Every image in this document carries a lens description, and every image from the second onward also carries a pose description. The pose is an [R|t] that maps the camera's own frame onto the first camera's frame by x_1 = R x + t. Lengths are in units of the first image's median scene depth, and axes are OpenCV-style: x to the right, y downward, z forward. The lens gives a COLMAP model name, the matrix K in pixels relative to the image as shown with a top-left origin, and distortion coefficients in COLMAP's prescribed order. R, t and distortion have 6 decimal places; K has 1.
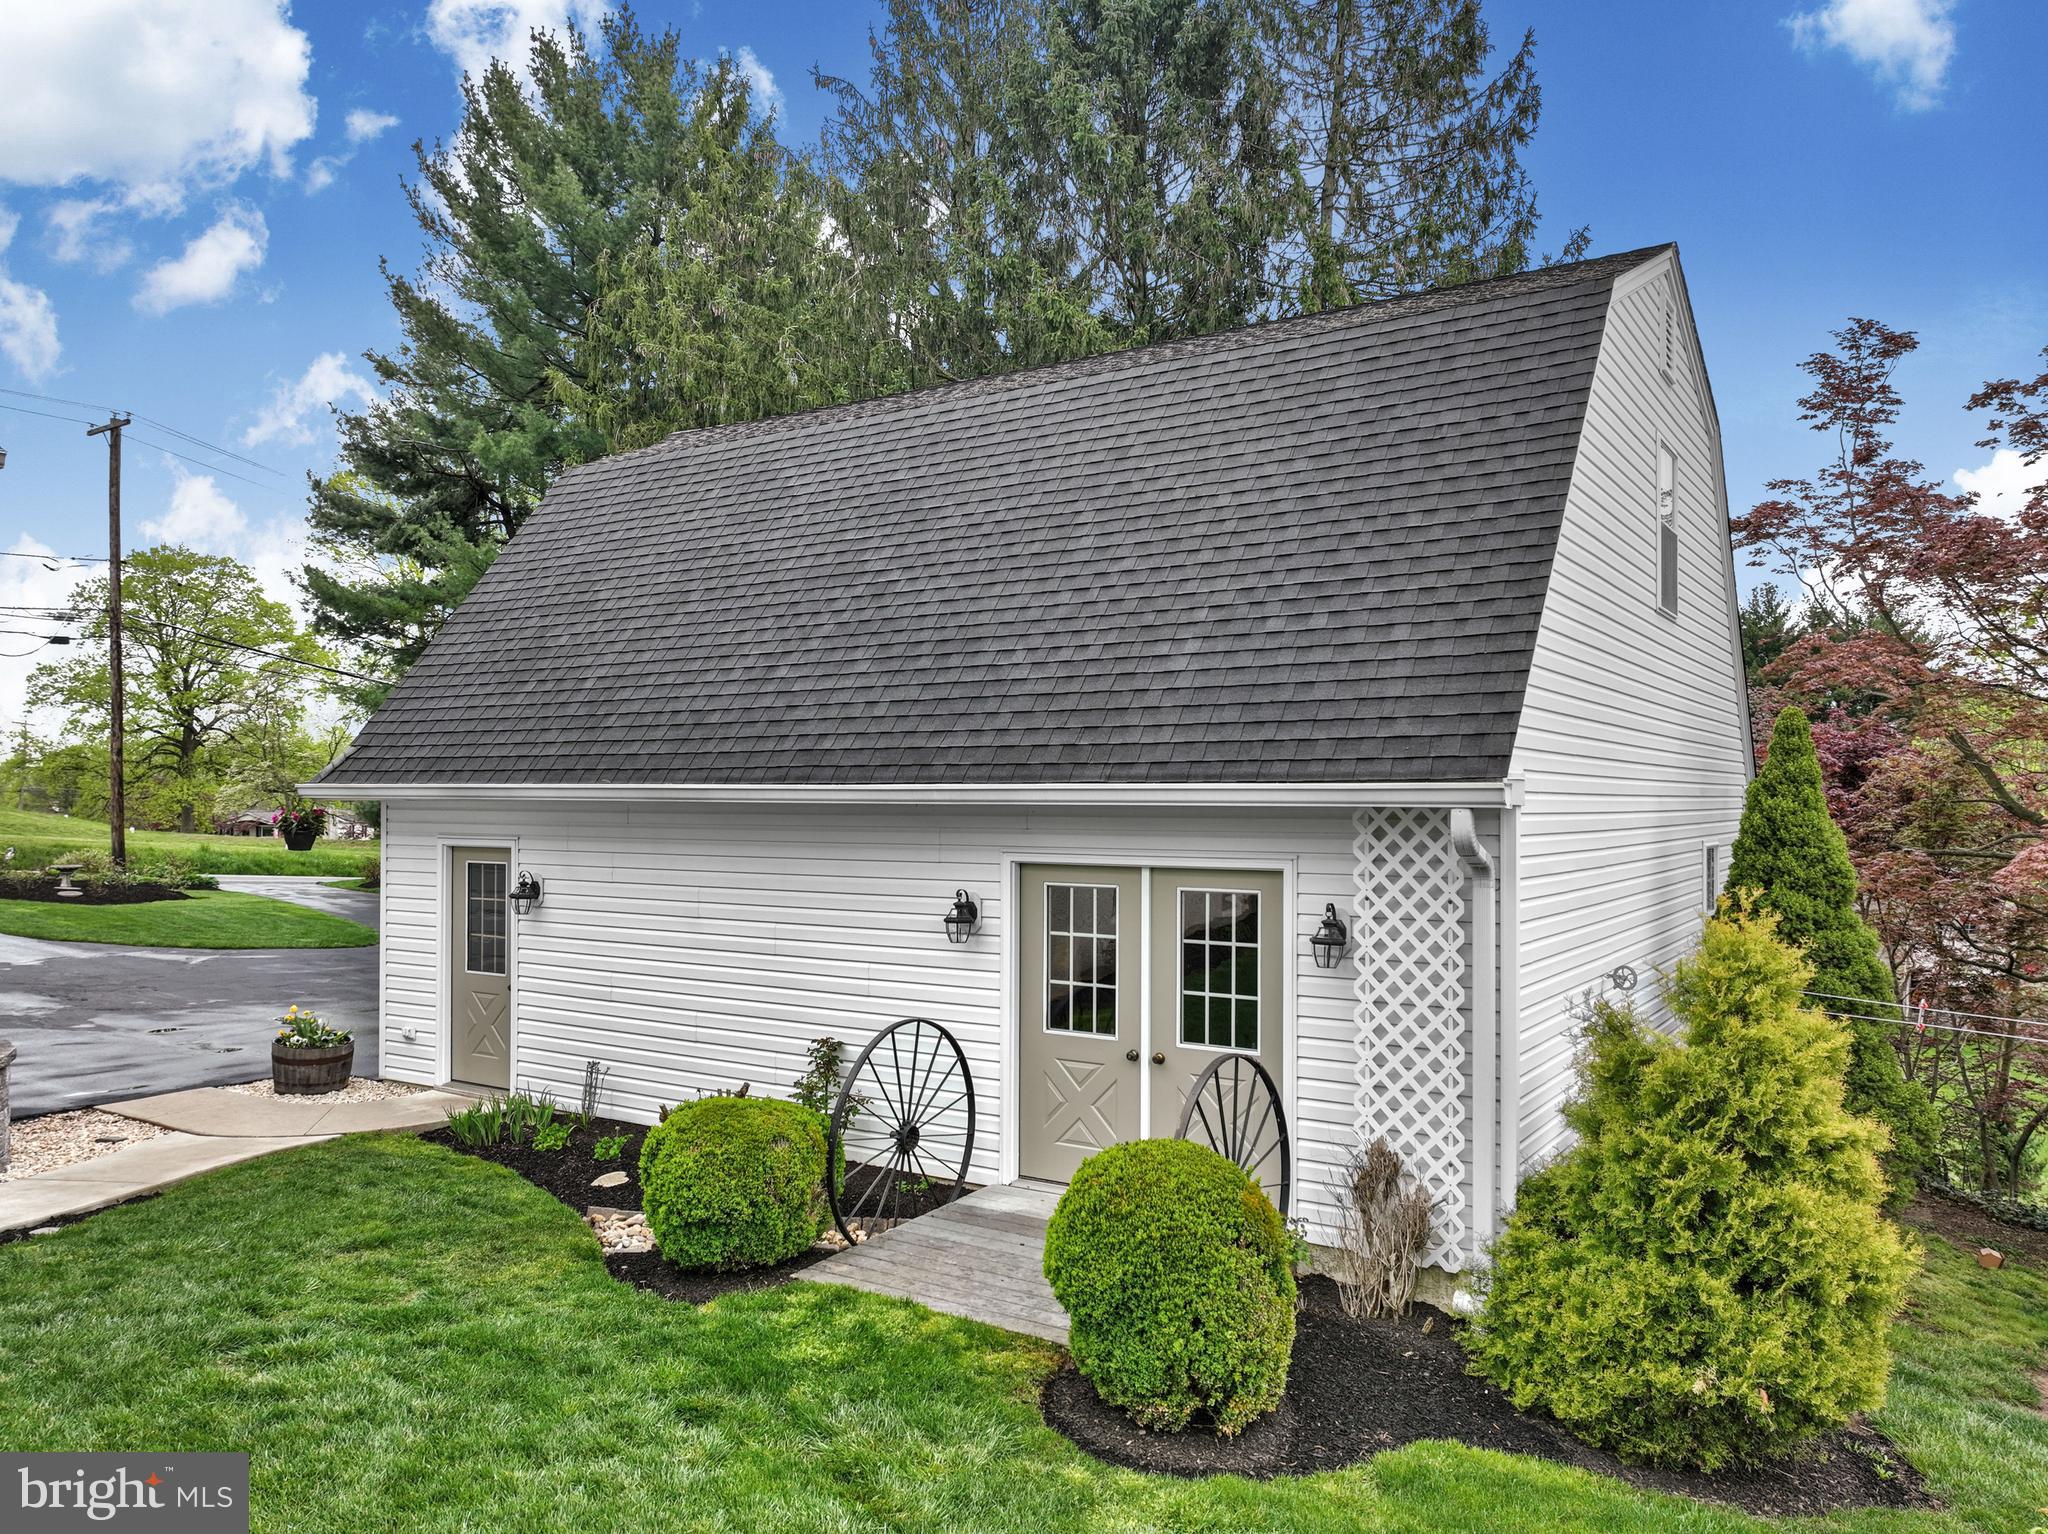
lens RADIAL K [[1468.3, 0, 1034.3], [0, 1468.3, 760.4], [0, 0, 1]] dist [0.010442, 0.003176]
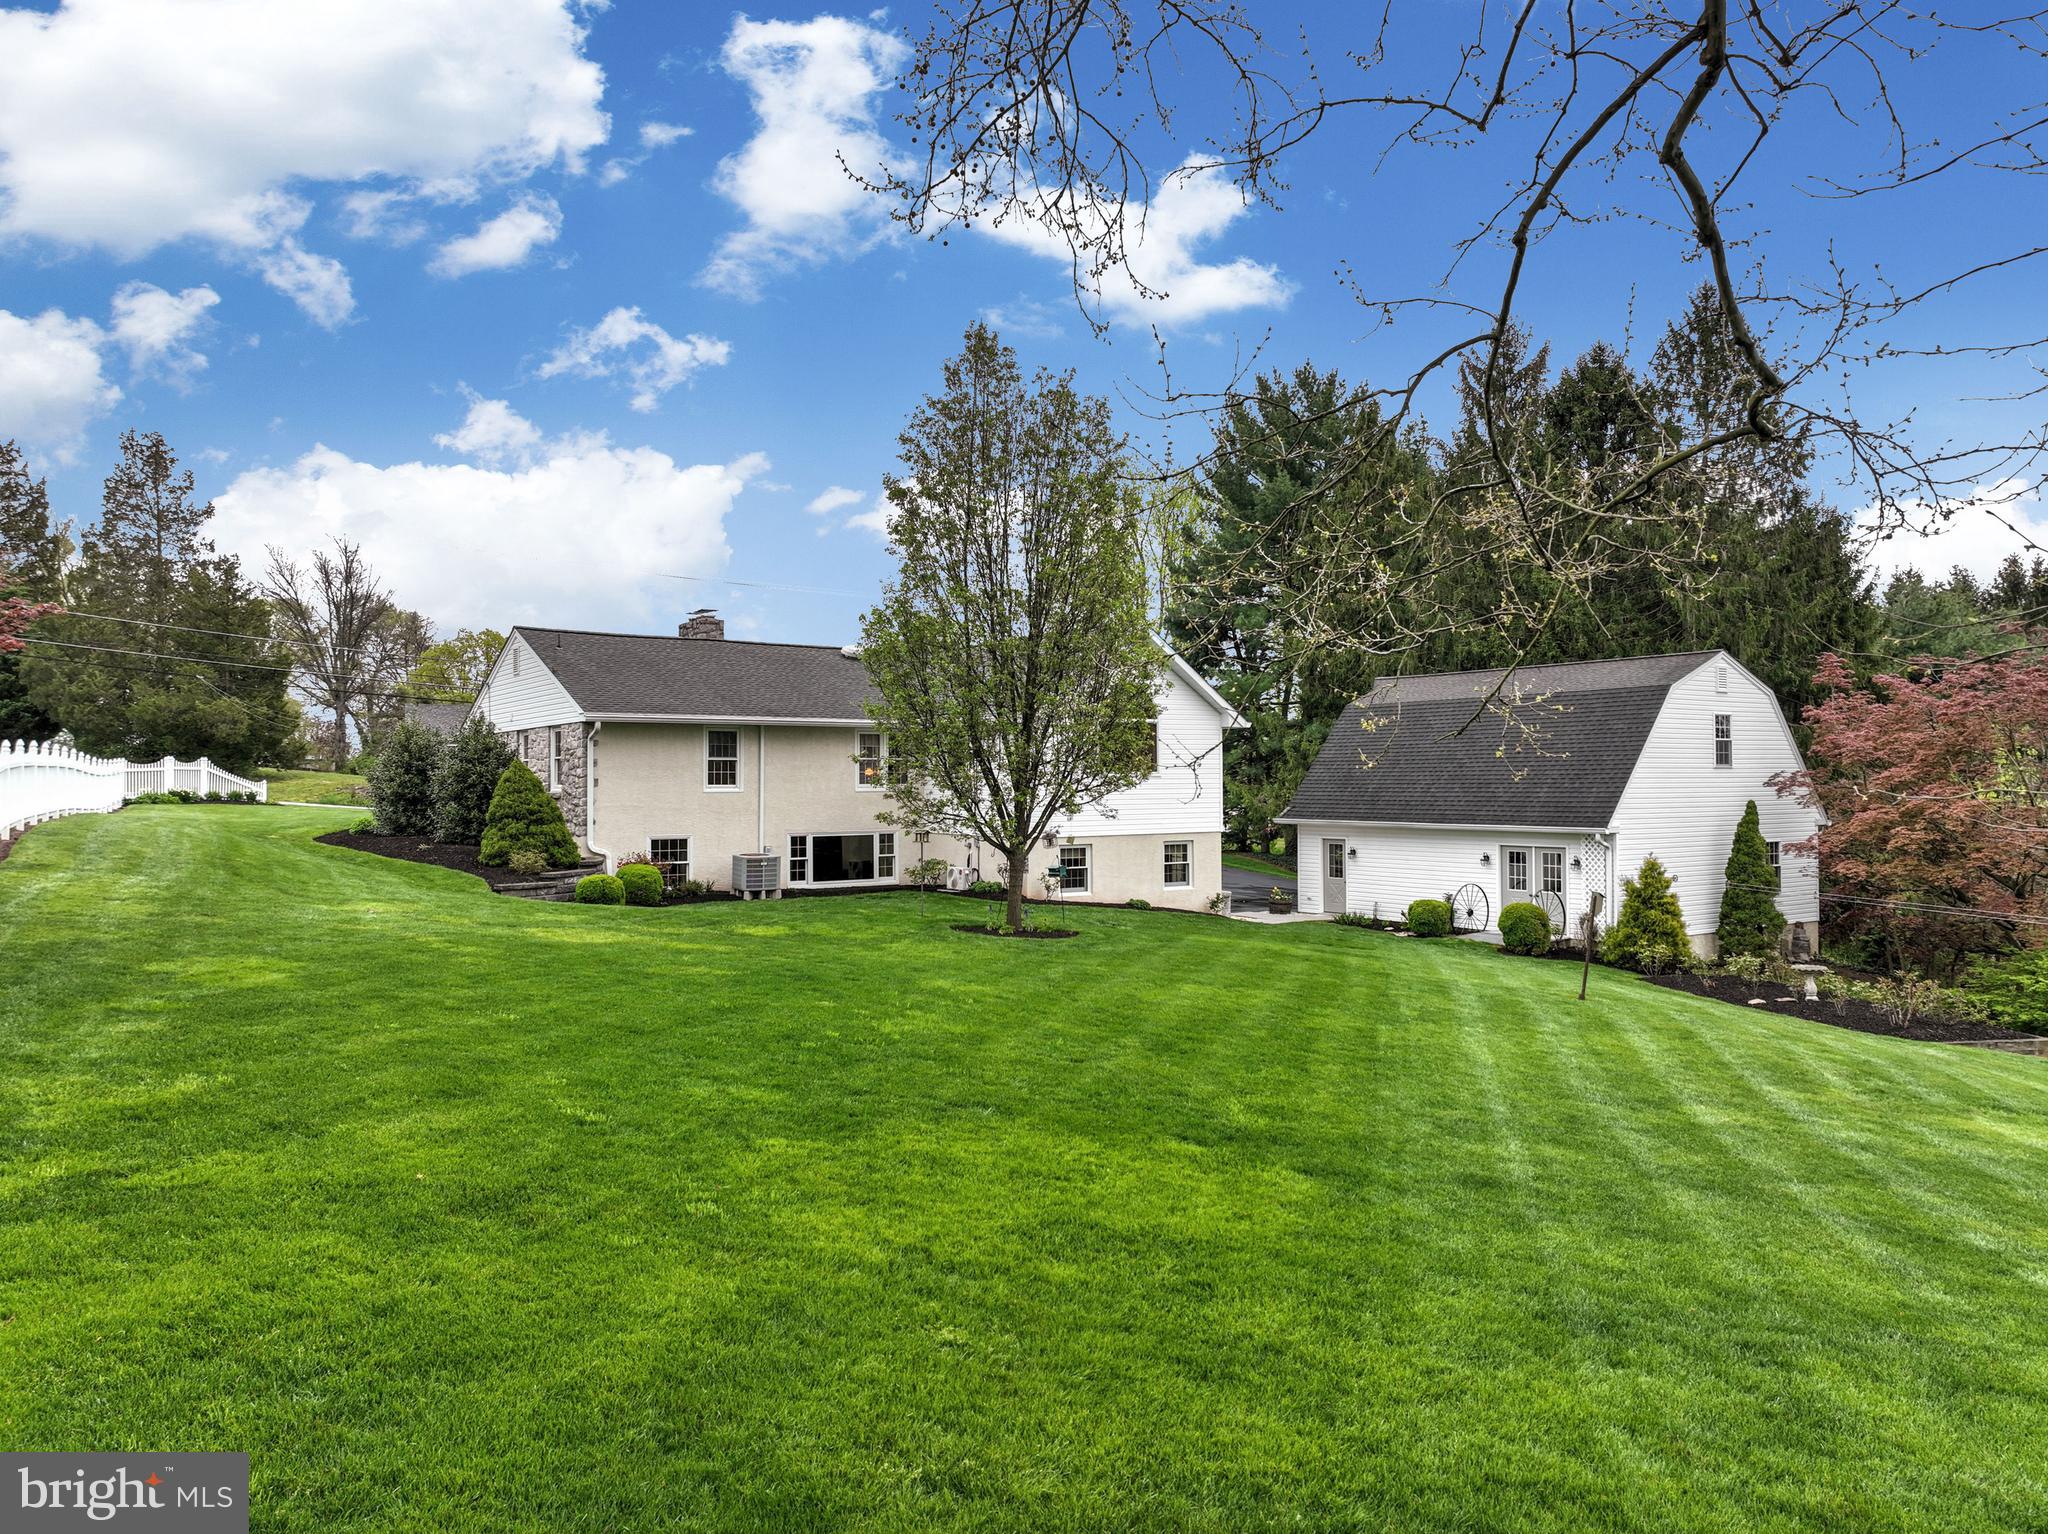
lens RADIAL K [[1435.7, 0, 1039.0], [0, 1435.7, 773.6], [0, 0, 1]] dist [0.004678, 0.002976]
pose [[0.923390, -0.012252, -0.383669, 0.333223], [0.020673, 0.999627, 0.017834, -0.217375], [0.383307, -0.024399, 0.923299, -3.042811]]
